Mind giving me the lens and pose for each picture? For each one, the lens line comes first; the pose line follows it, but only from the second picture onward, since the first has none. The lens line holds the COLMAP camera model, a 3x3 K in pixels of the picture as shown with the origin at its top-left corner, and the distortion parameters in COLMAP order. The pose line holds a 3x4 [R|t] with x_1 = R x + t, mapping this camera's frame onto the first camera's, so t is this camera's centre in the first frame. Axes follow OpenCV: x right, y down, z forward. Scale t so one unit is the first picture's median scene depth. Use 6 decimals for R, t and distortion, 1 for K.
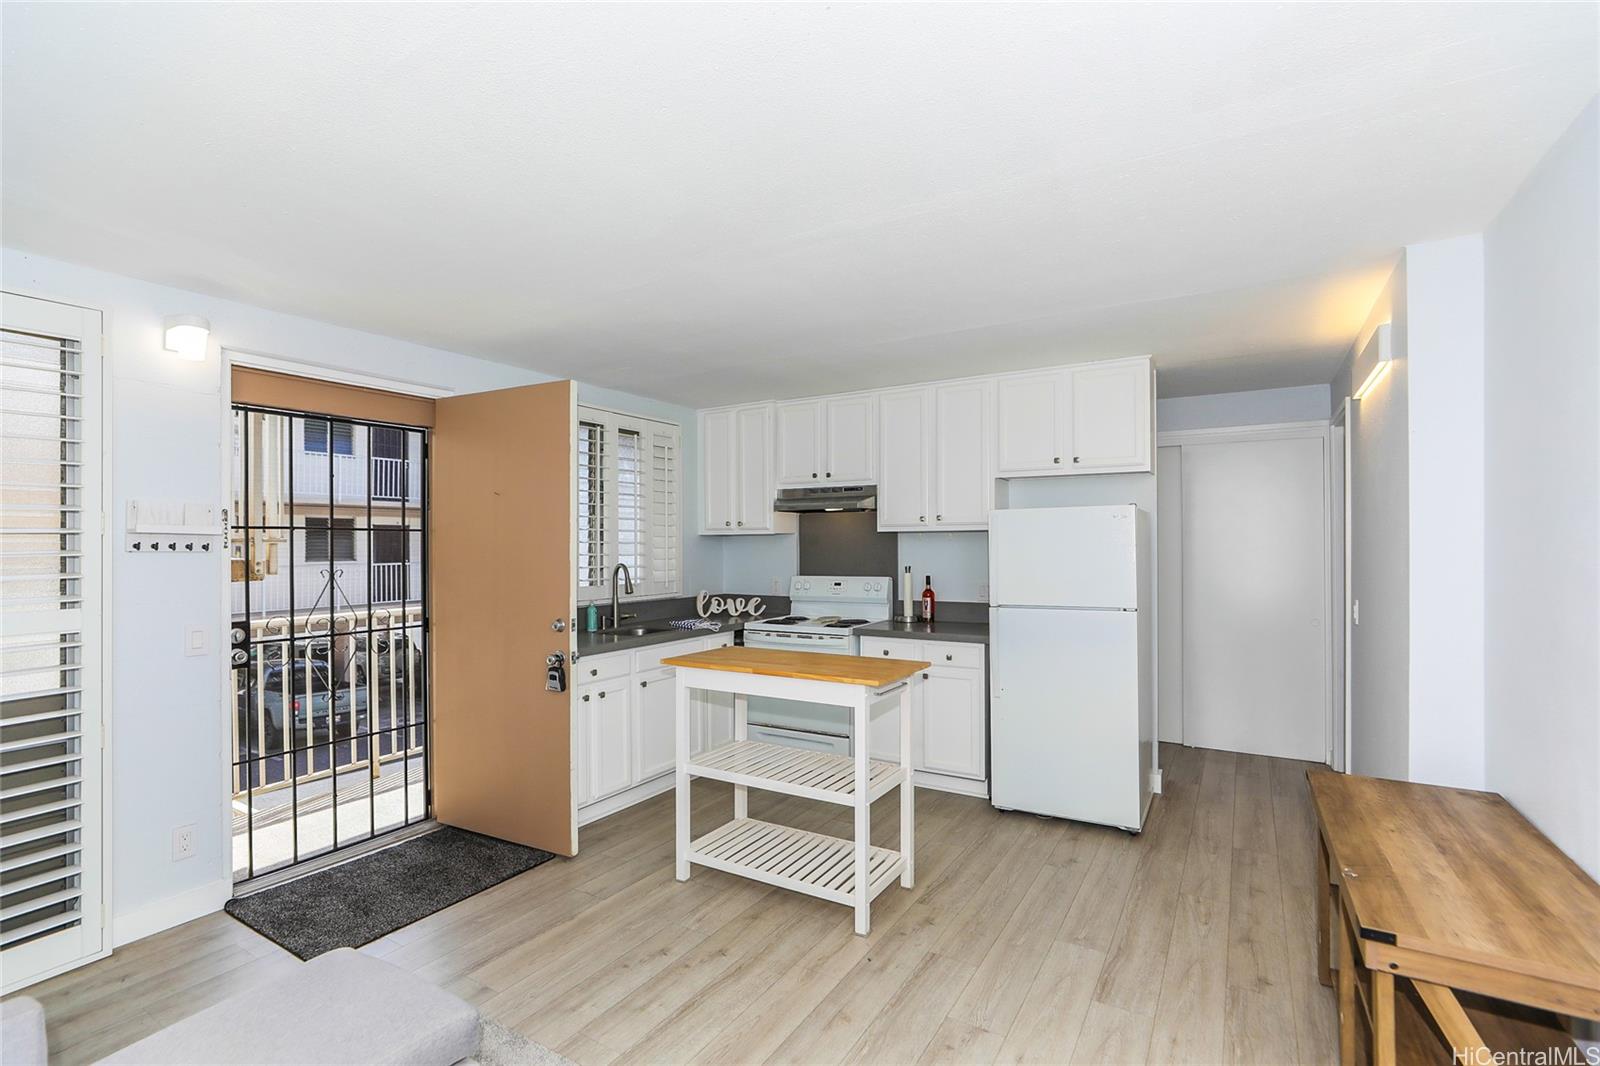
lens RADIAL K [[725.3, 0, 806.3], [0, 725.3, 544.2], [0, 0, 1]] dist [-0.030540, 0.014904]
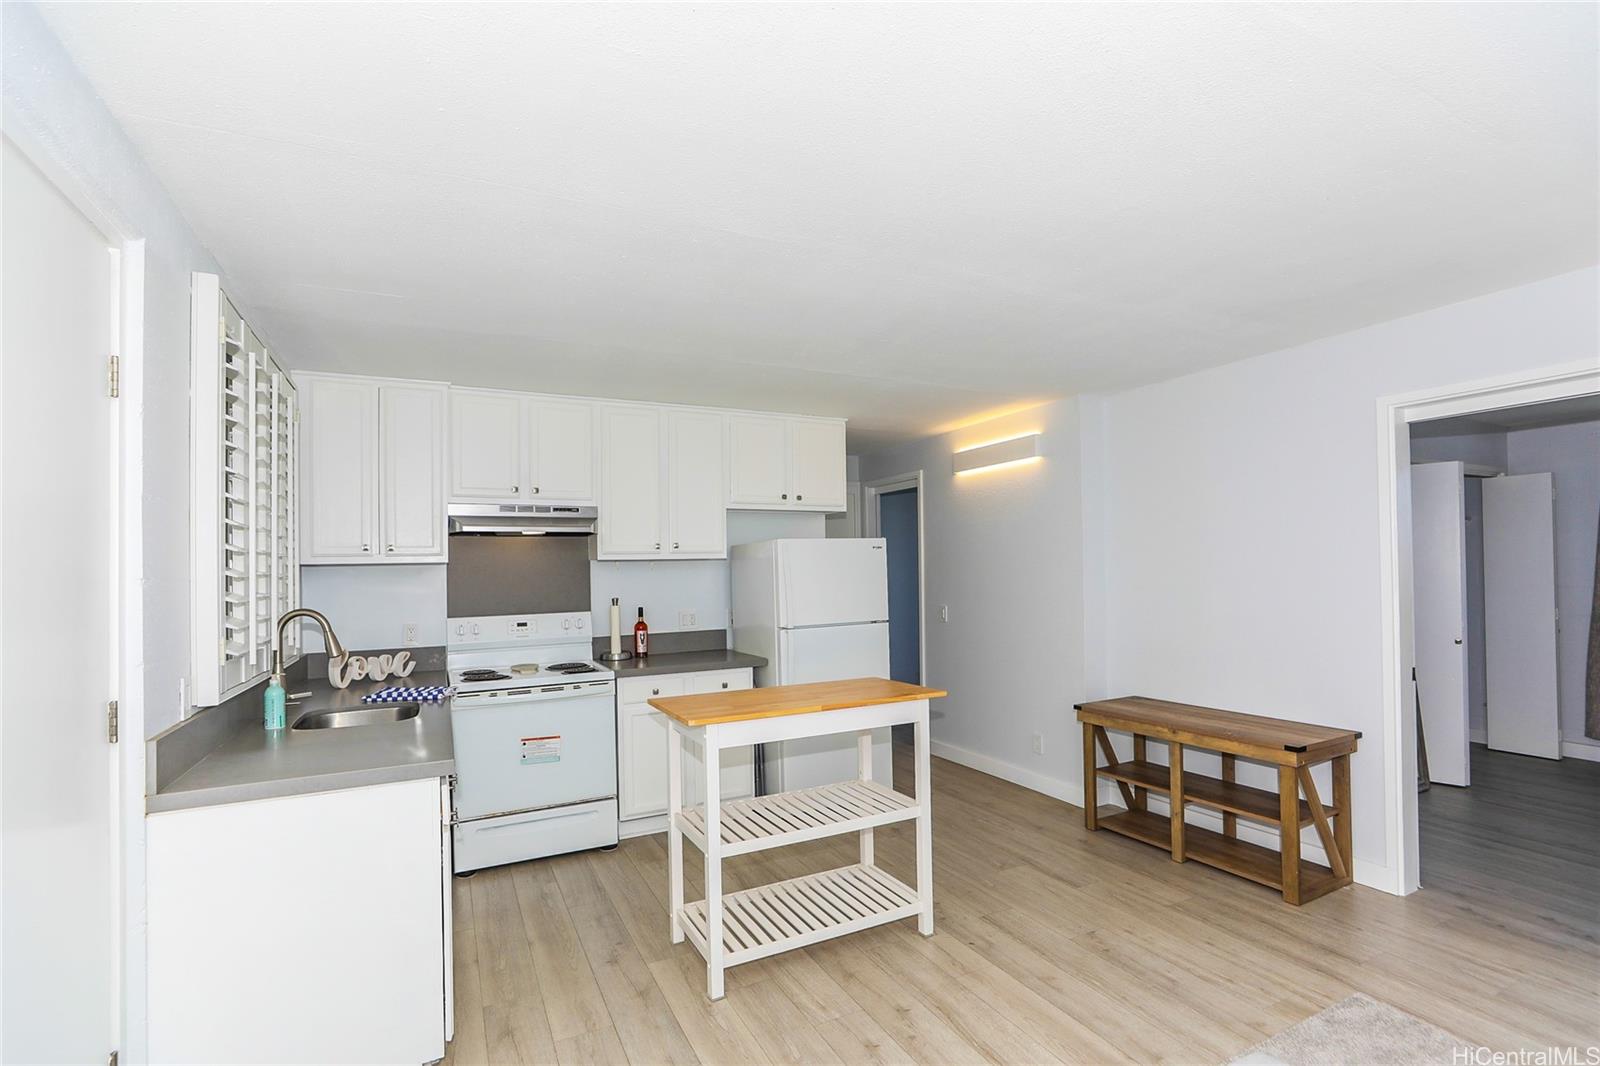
lens RADIAL K [[725.5, 0, 797.0], [0, 725.5, 565.0], [0, 0, 1]] dist [-0.030051, 0.013834]
pose [[0.540776, 0.002171, 0.841164, -0.514284], [0.018856, 0.999714, -0.014702, 0.006547], [-0.840955, 0.023812, 0.540580, 0.324205]]
